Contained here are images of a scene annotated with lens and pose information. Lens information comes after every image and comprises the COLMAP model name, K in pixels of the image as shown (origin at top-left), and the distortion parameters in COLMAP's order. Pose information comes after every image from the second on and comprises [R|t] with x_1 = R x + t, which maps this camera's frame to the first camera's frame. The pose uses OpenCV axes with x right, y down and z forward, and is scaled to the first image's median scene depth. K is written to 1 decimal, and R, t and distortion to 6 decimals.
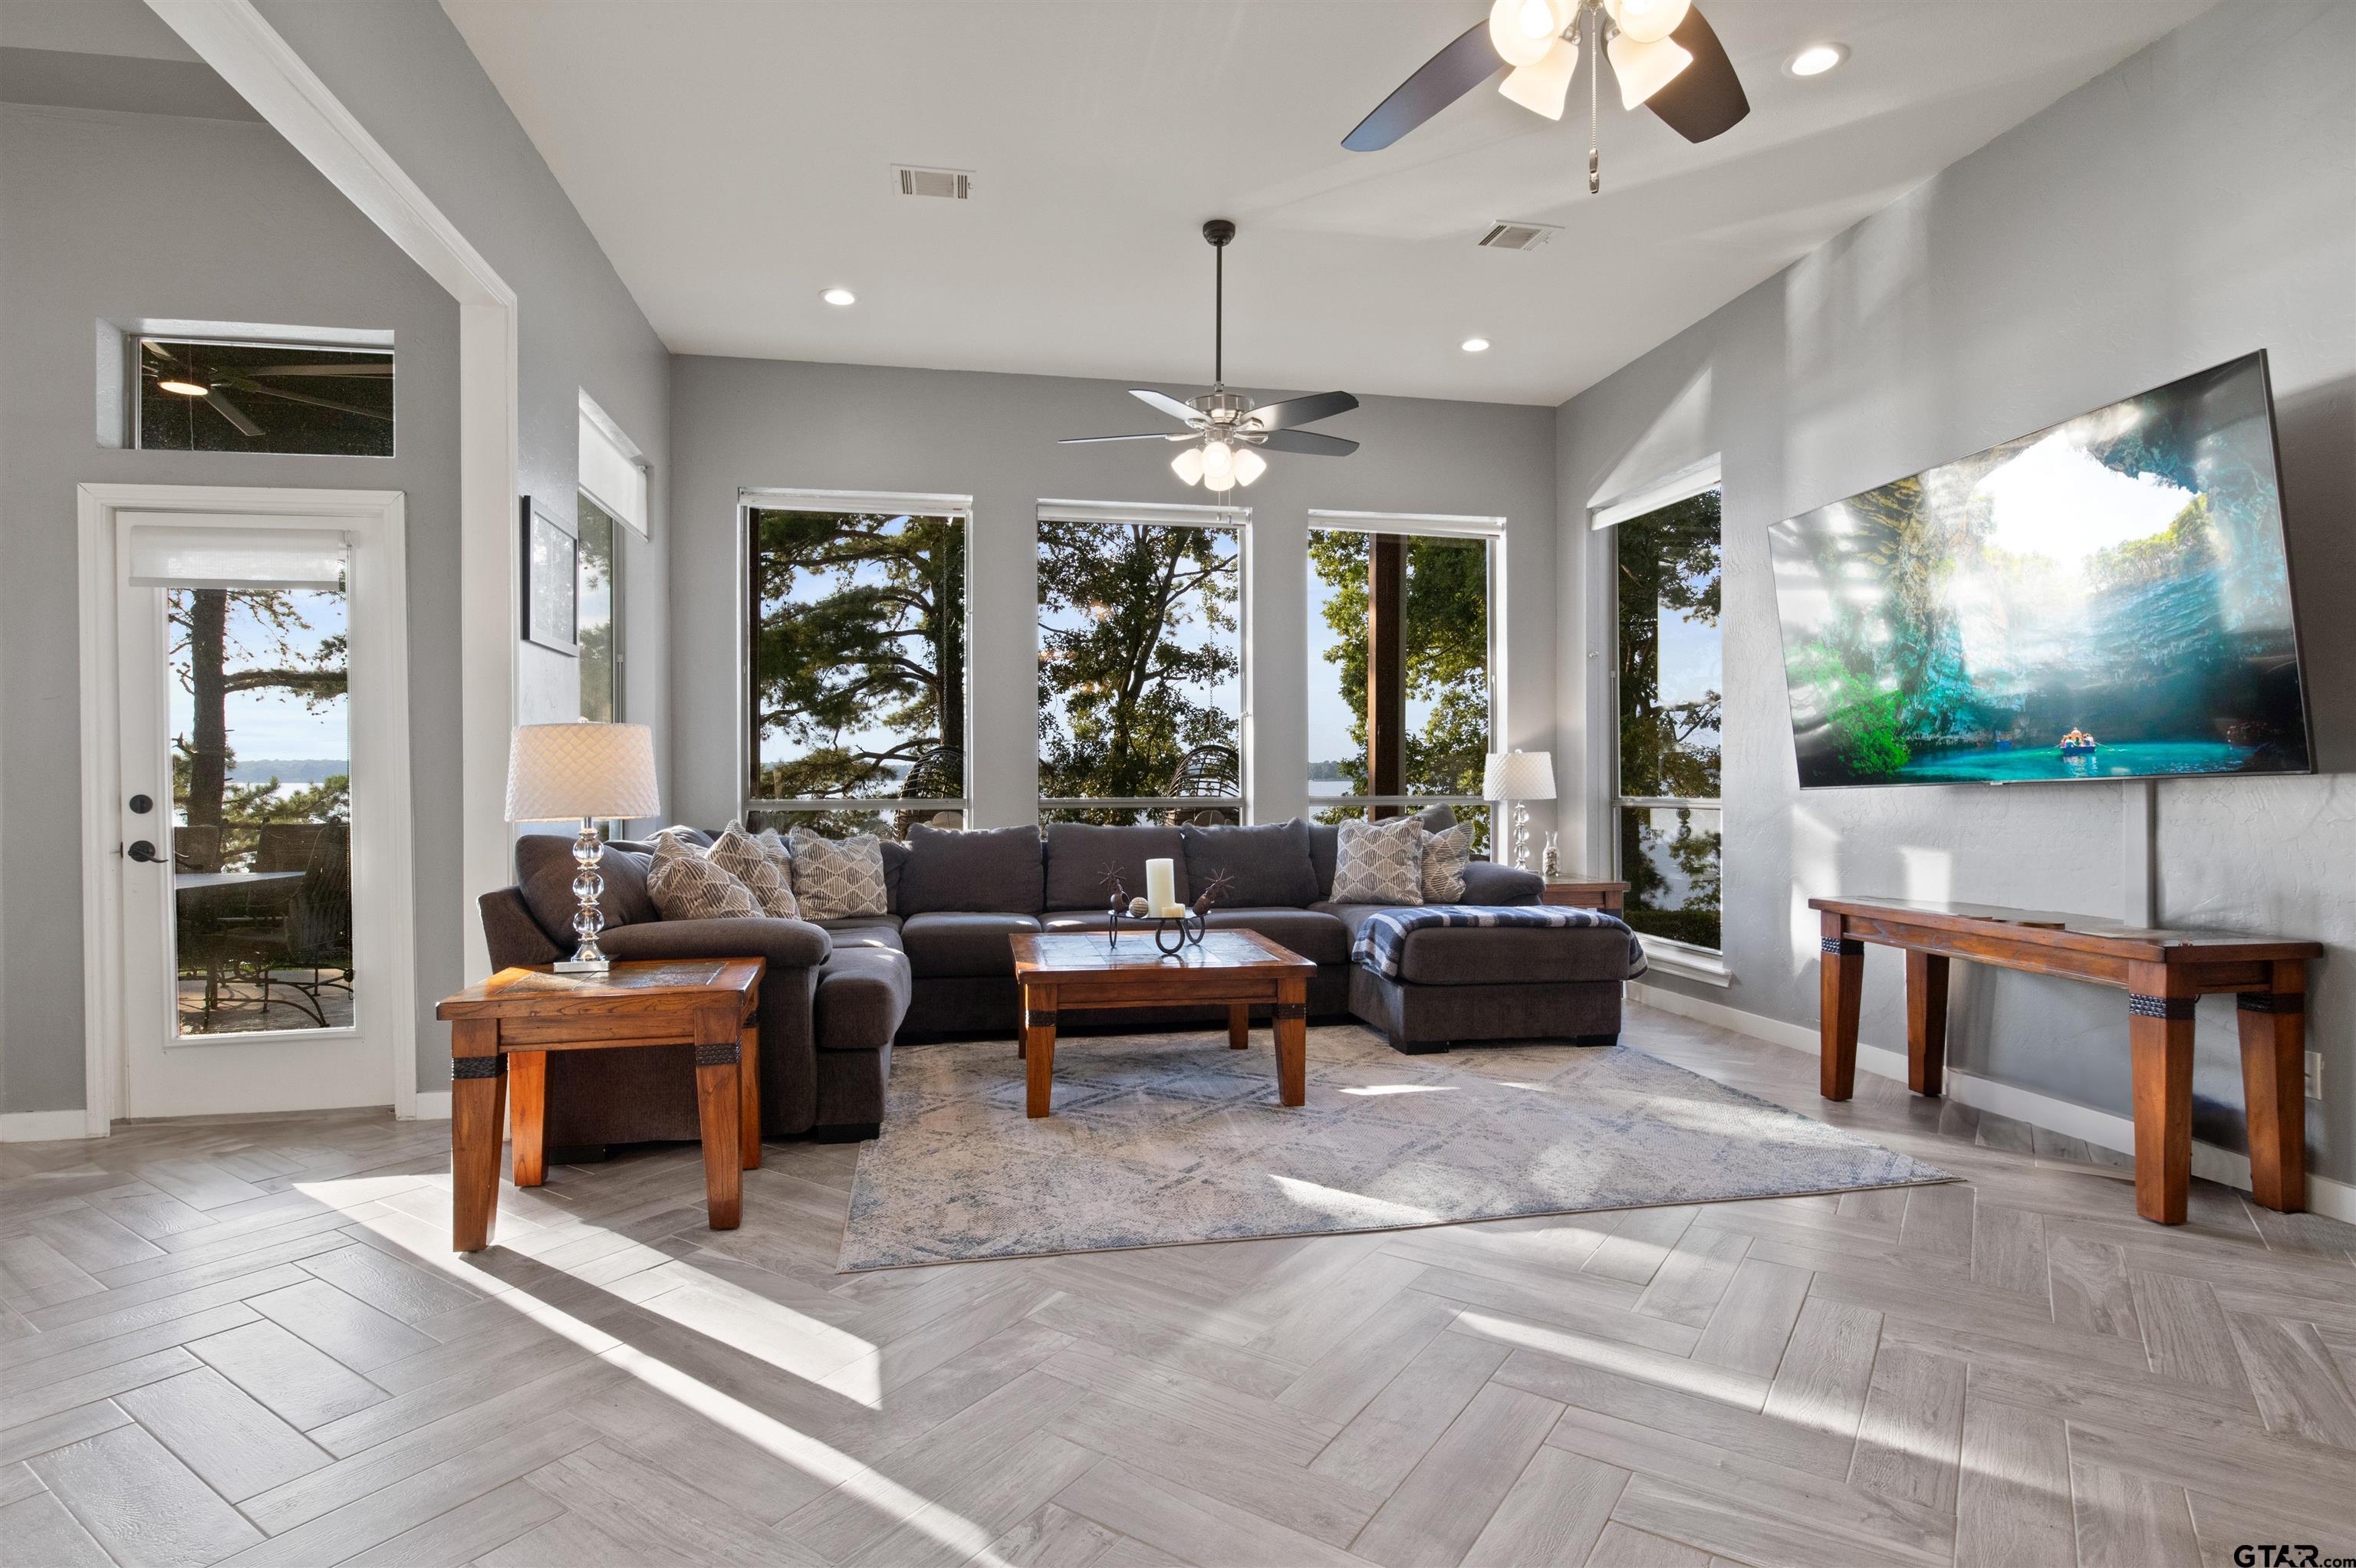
lens RADIAL K [[1209.9, 0, 1176.5], [0, 1209.9, 770.2], [0, 0, 1]] dist [-0.004127, -0.002060]
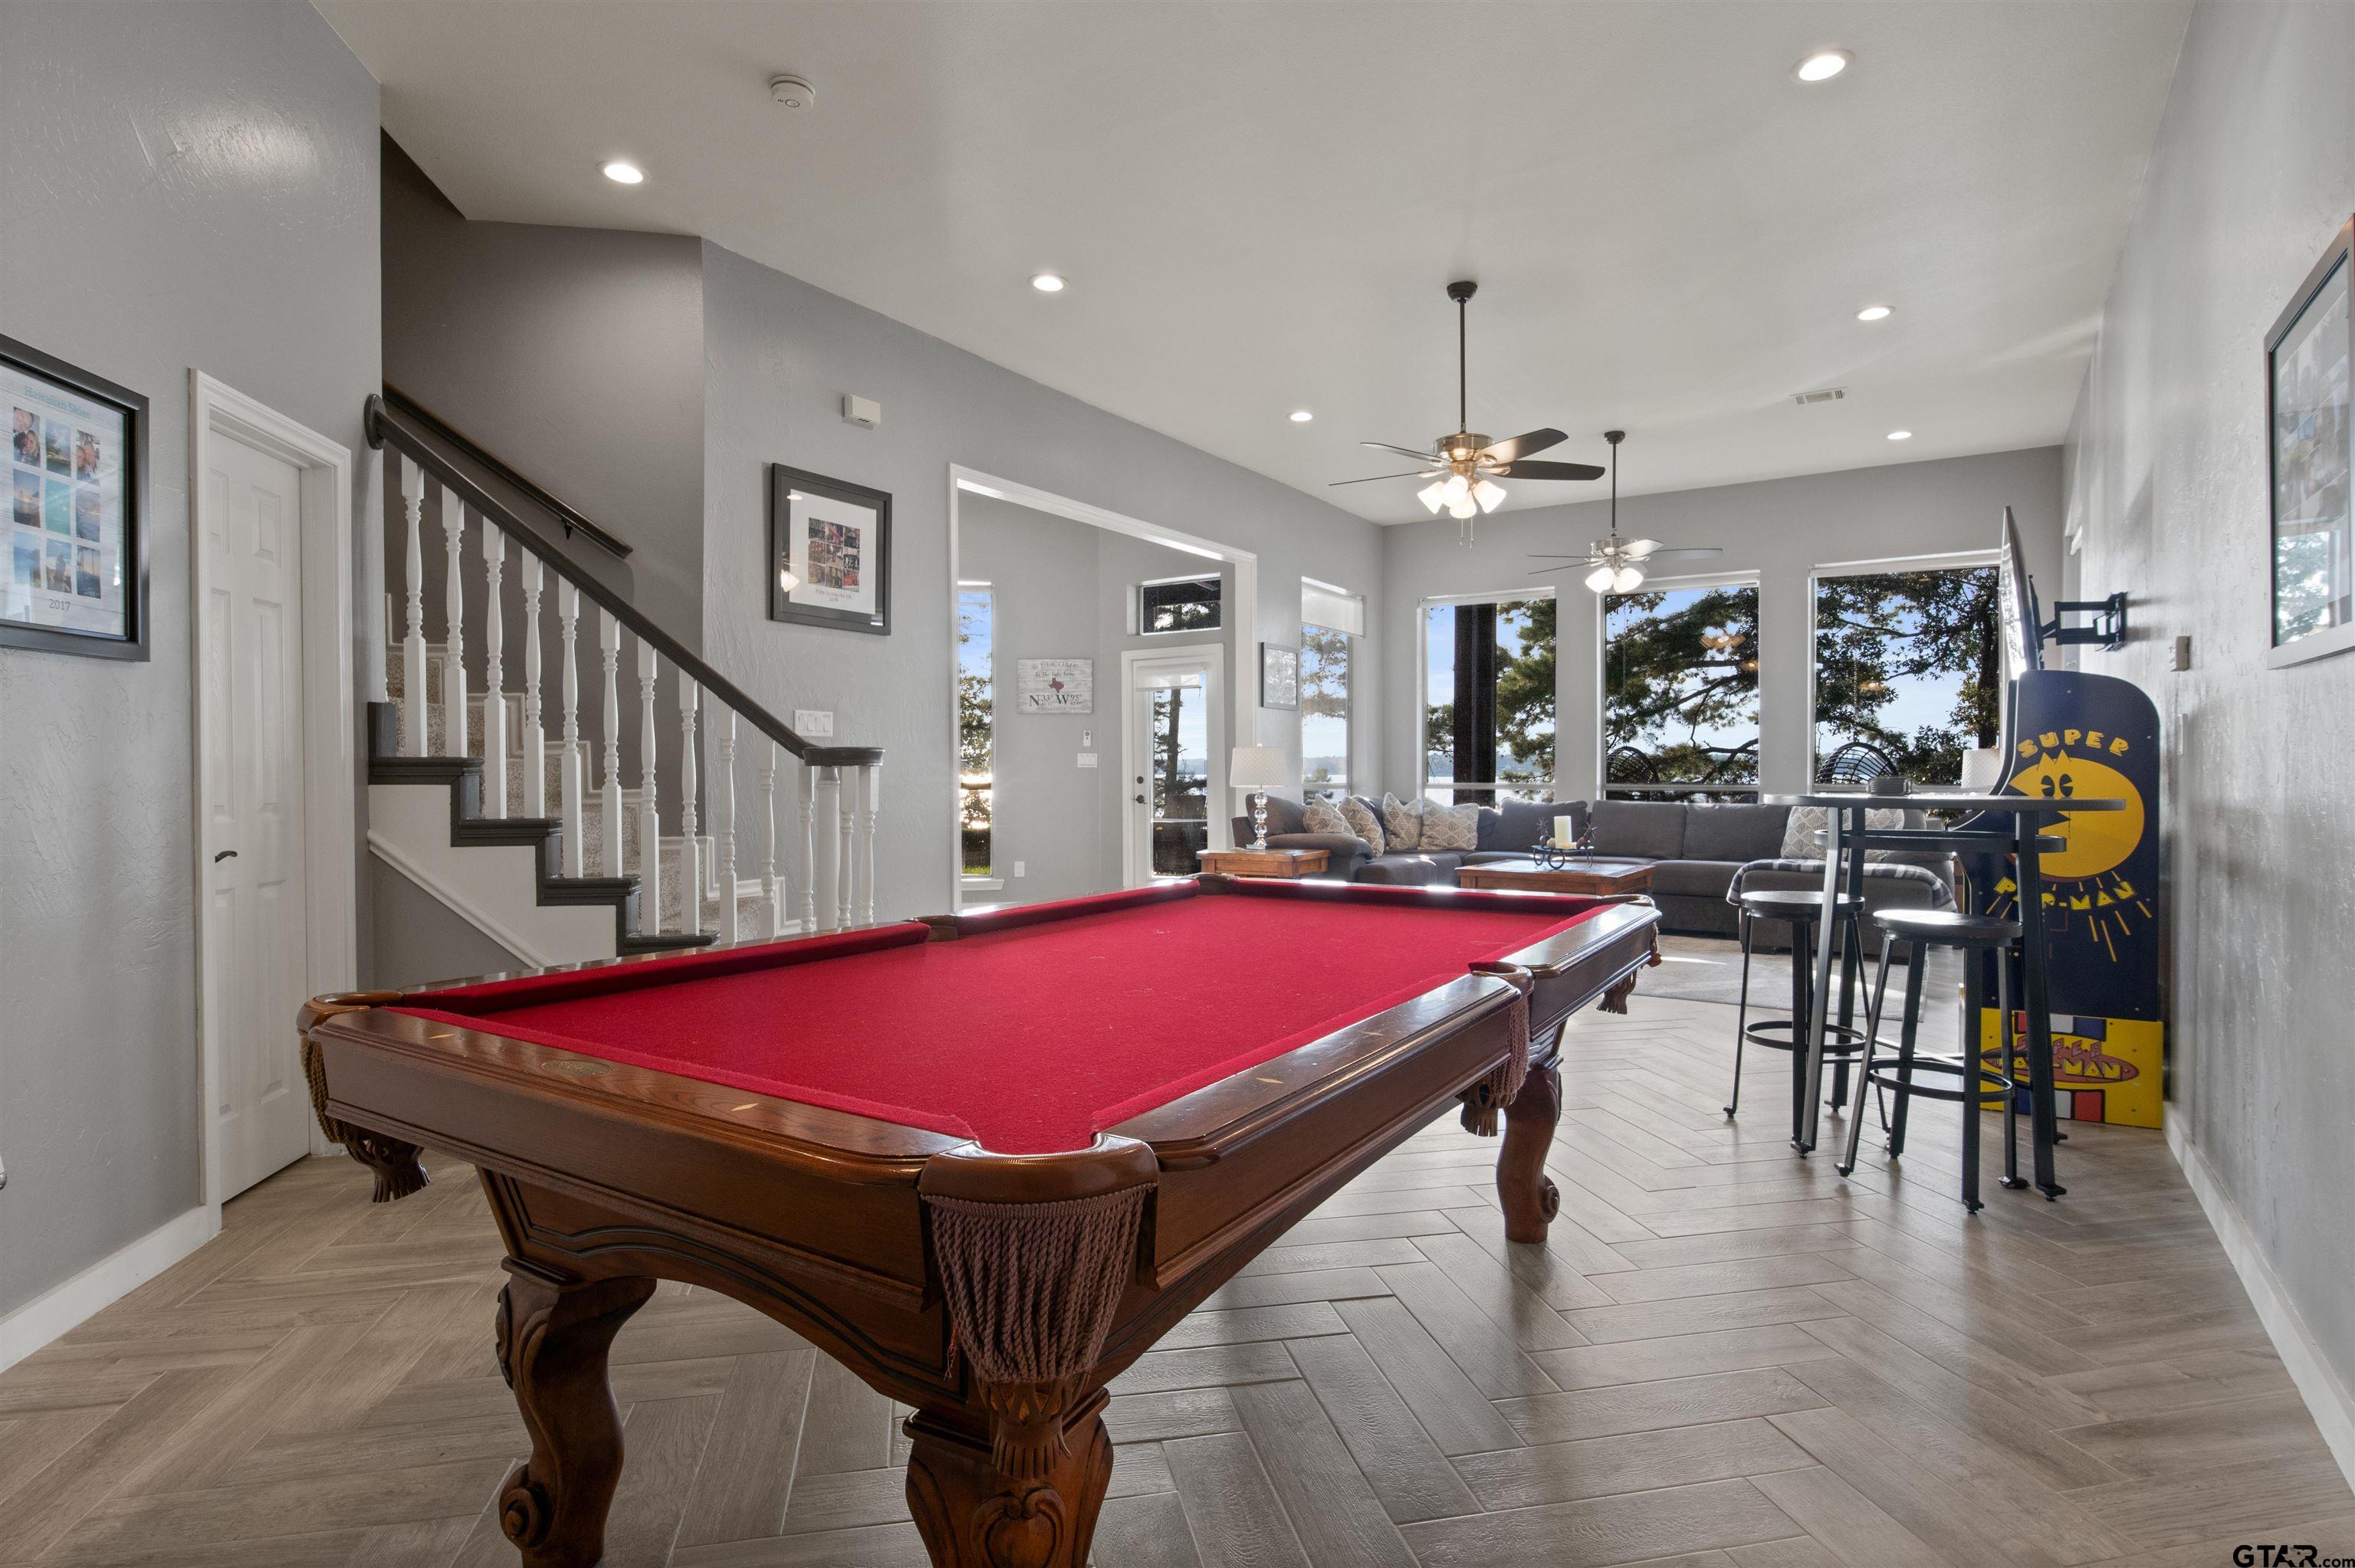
lens RADIAL K [[1209.4, 0, 1180.3], [0, 1209.4, 781.2], [0, 0, 1]] dist [-0.004127, -0.002060]
pose [[0.724068, 0.007522, -0.689687, 0.875910], [0.002275, 0.999909, 0.013294, -0.001608], [0.689724, -0.011195, 0.723985, -0.707924]]
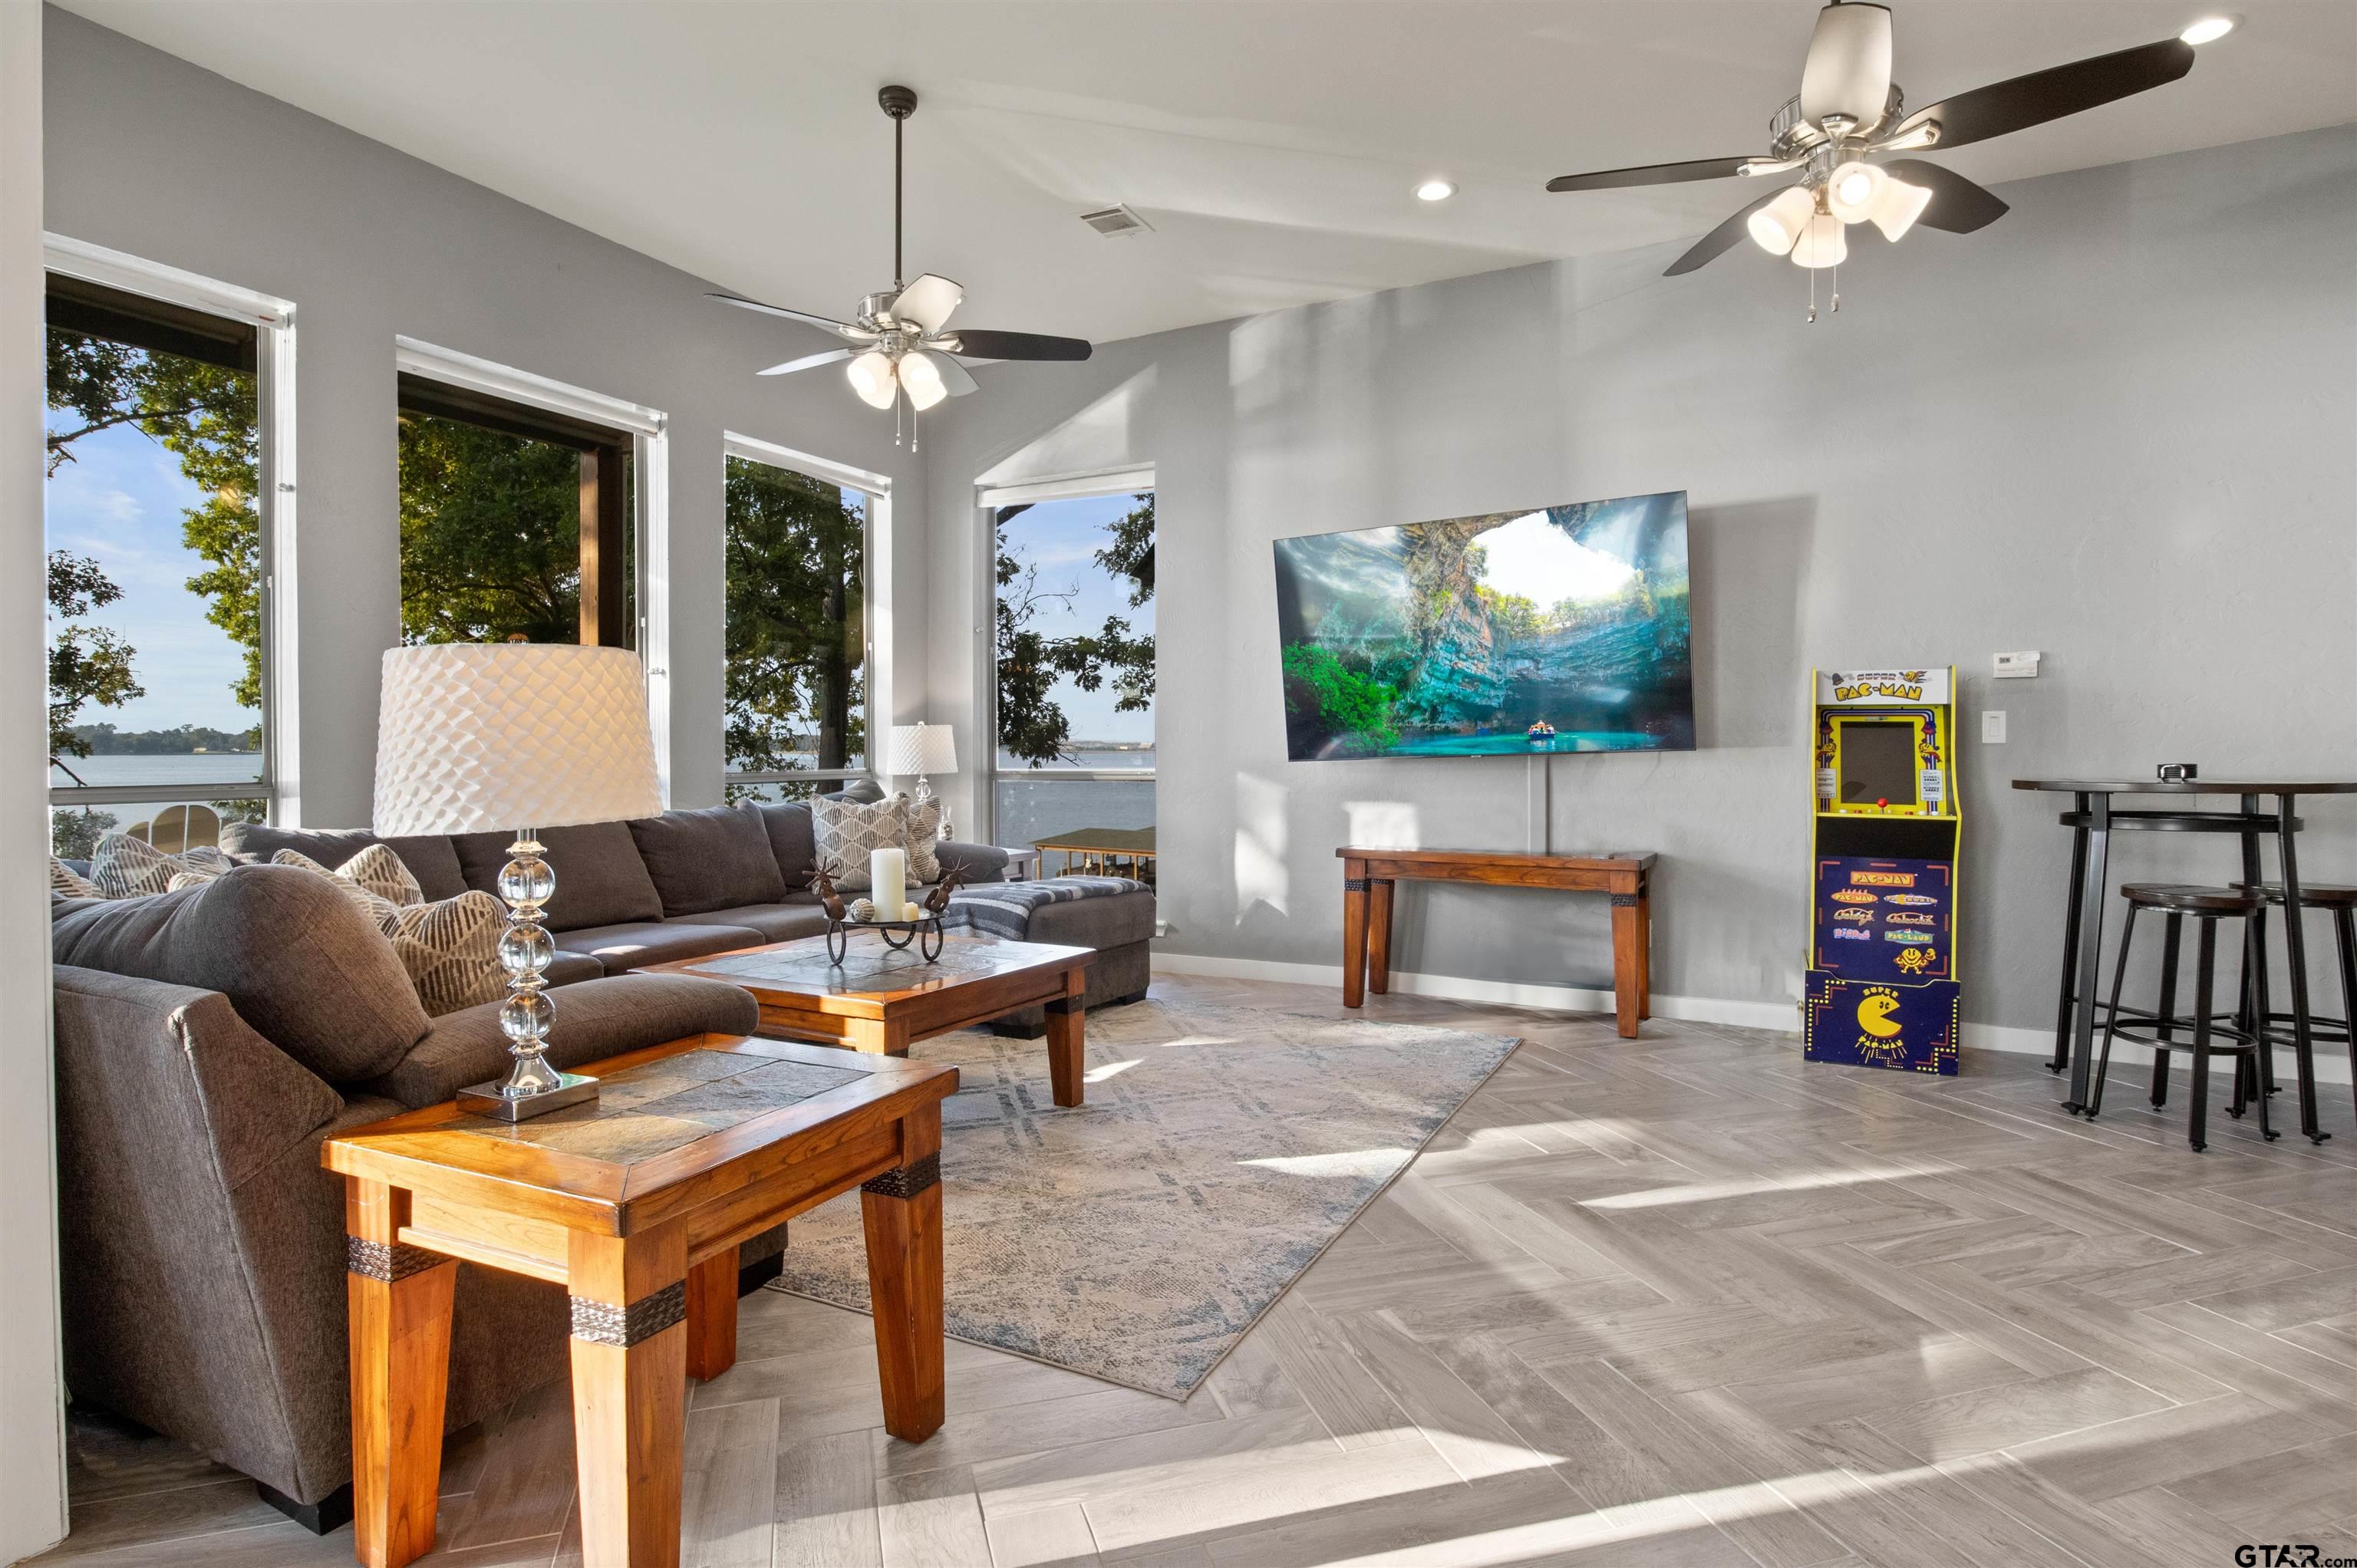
lens RADIAL K [[1210.5, 0, 1274.2], [0, 1210.5, 777.2], [0, 0, 1]] dist [-0.004127, -0.002060]
pose [[0.611622, -0.011214, 0.791071, -0.558357], [-0.008942, 0.999738, 0.021086, 0.005647], [-0.791100, -0.019970, 0.611361, 0.330045]]
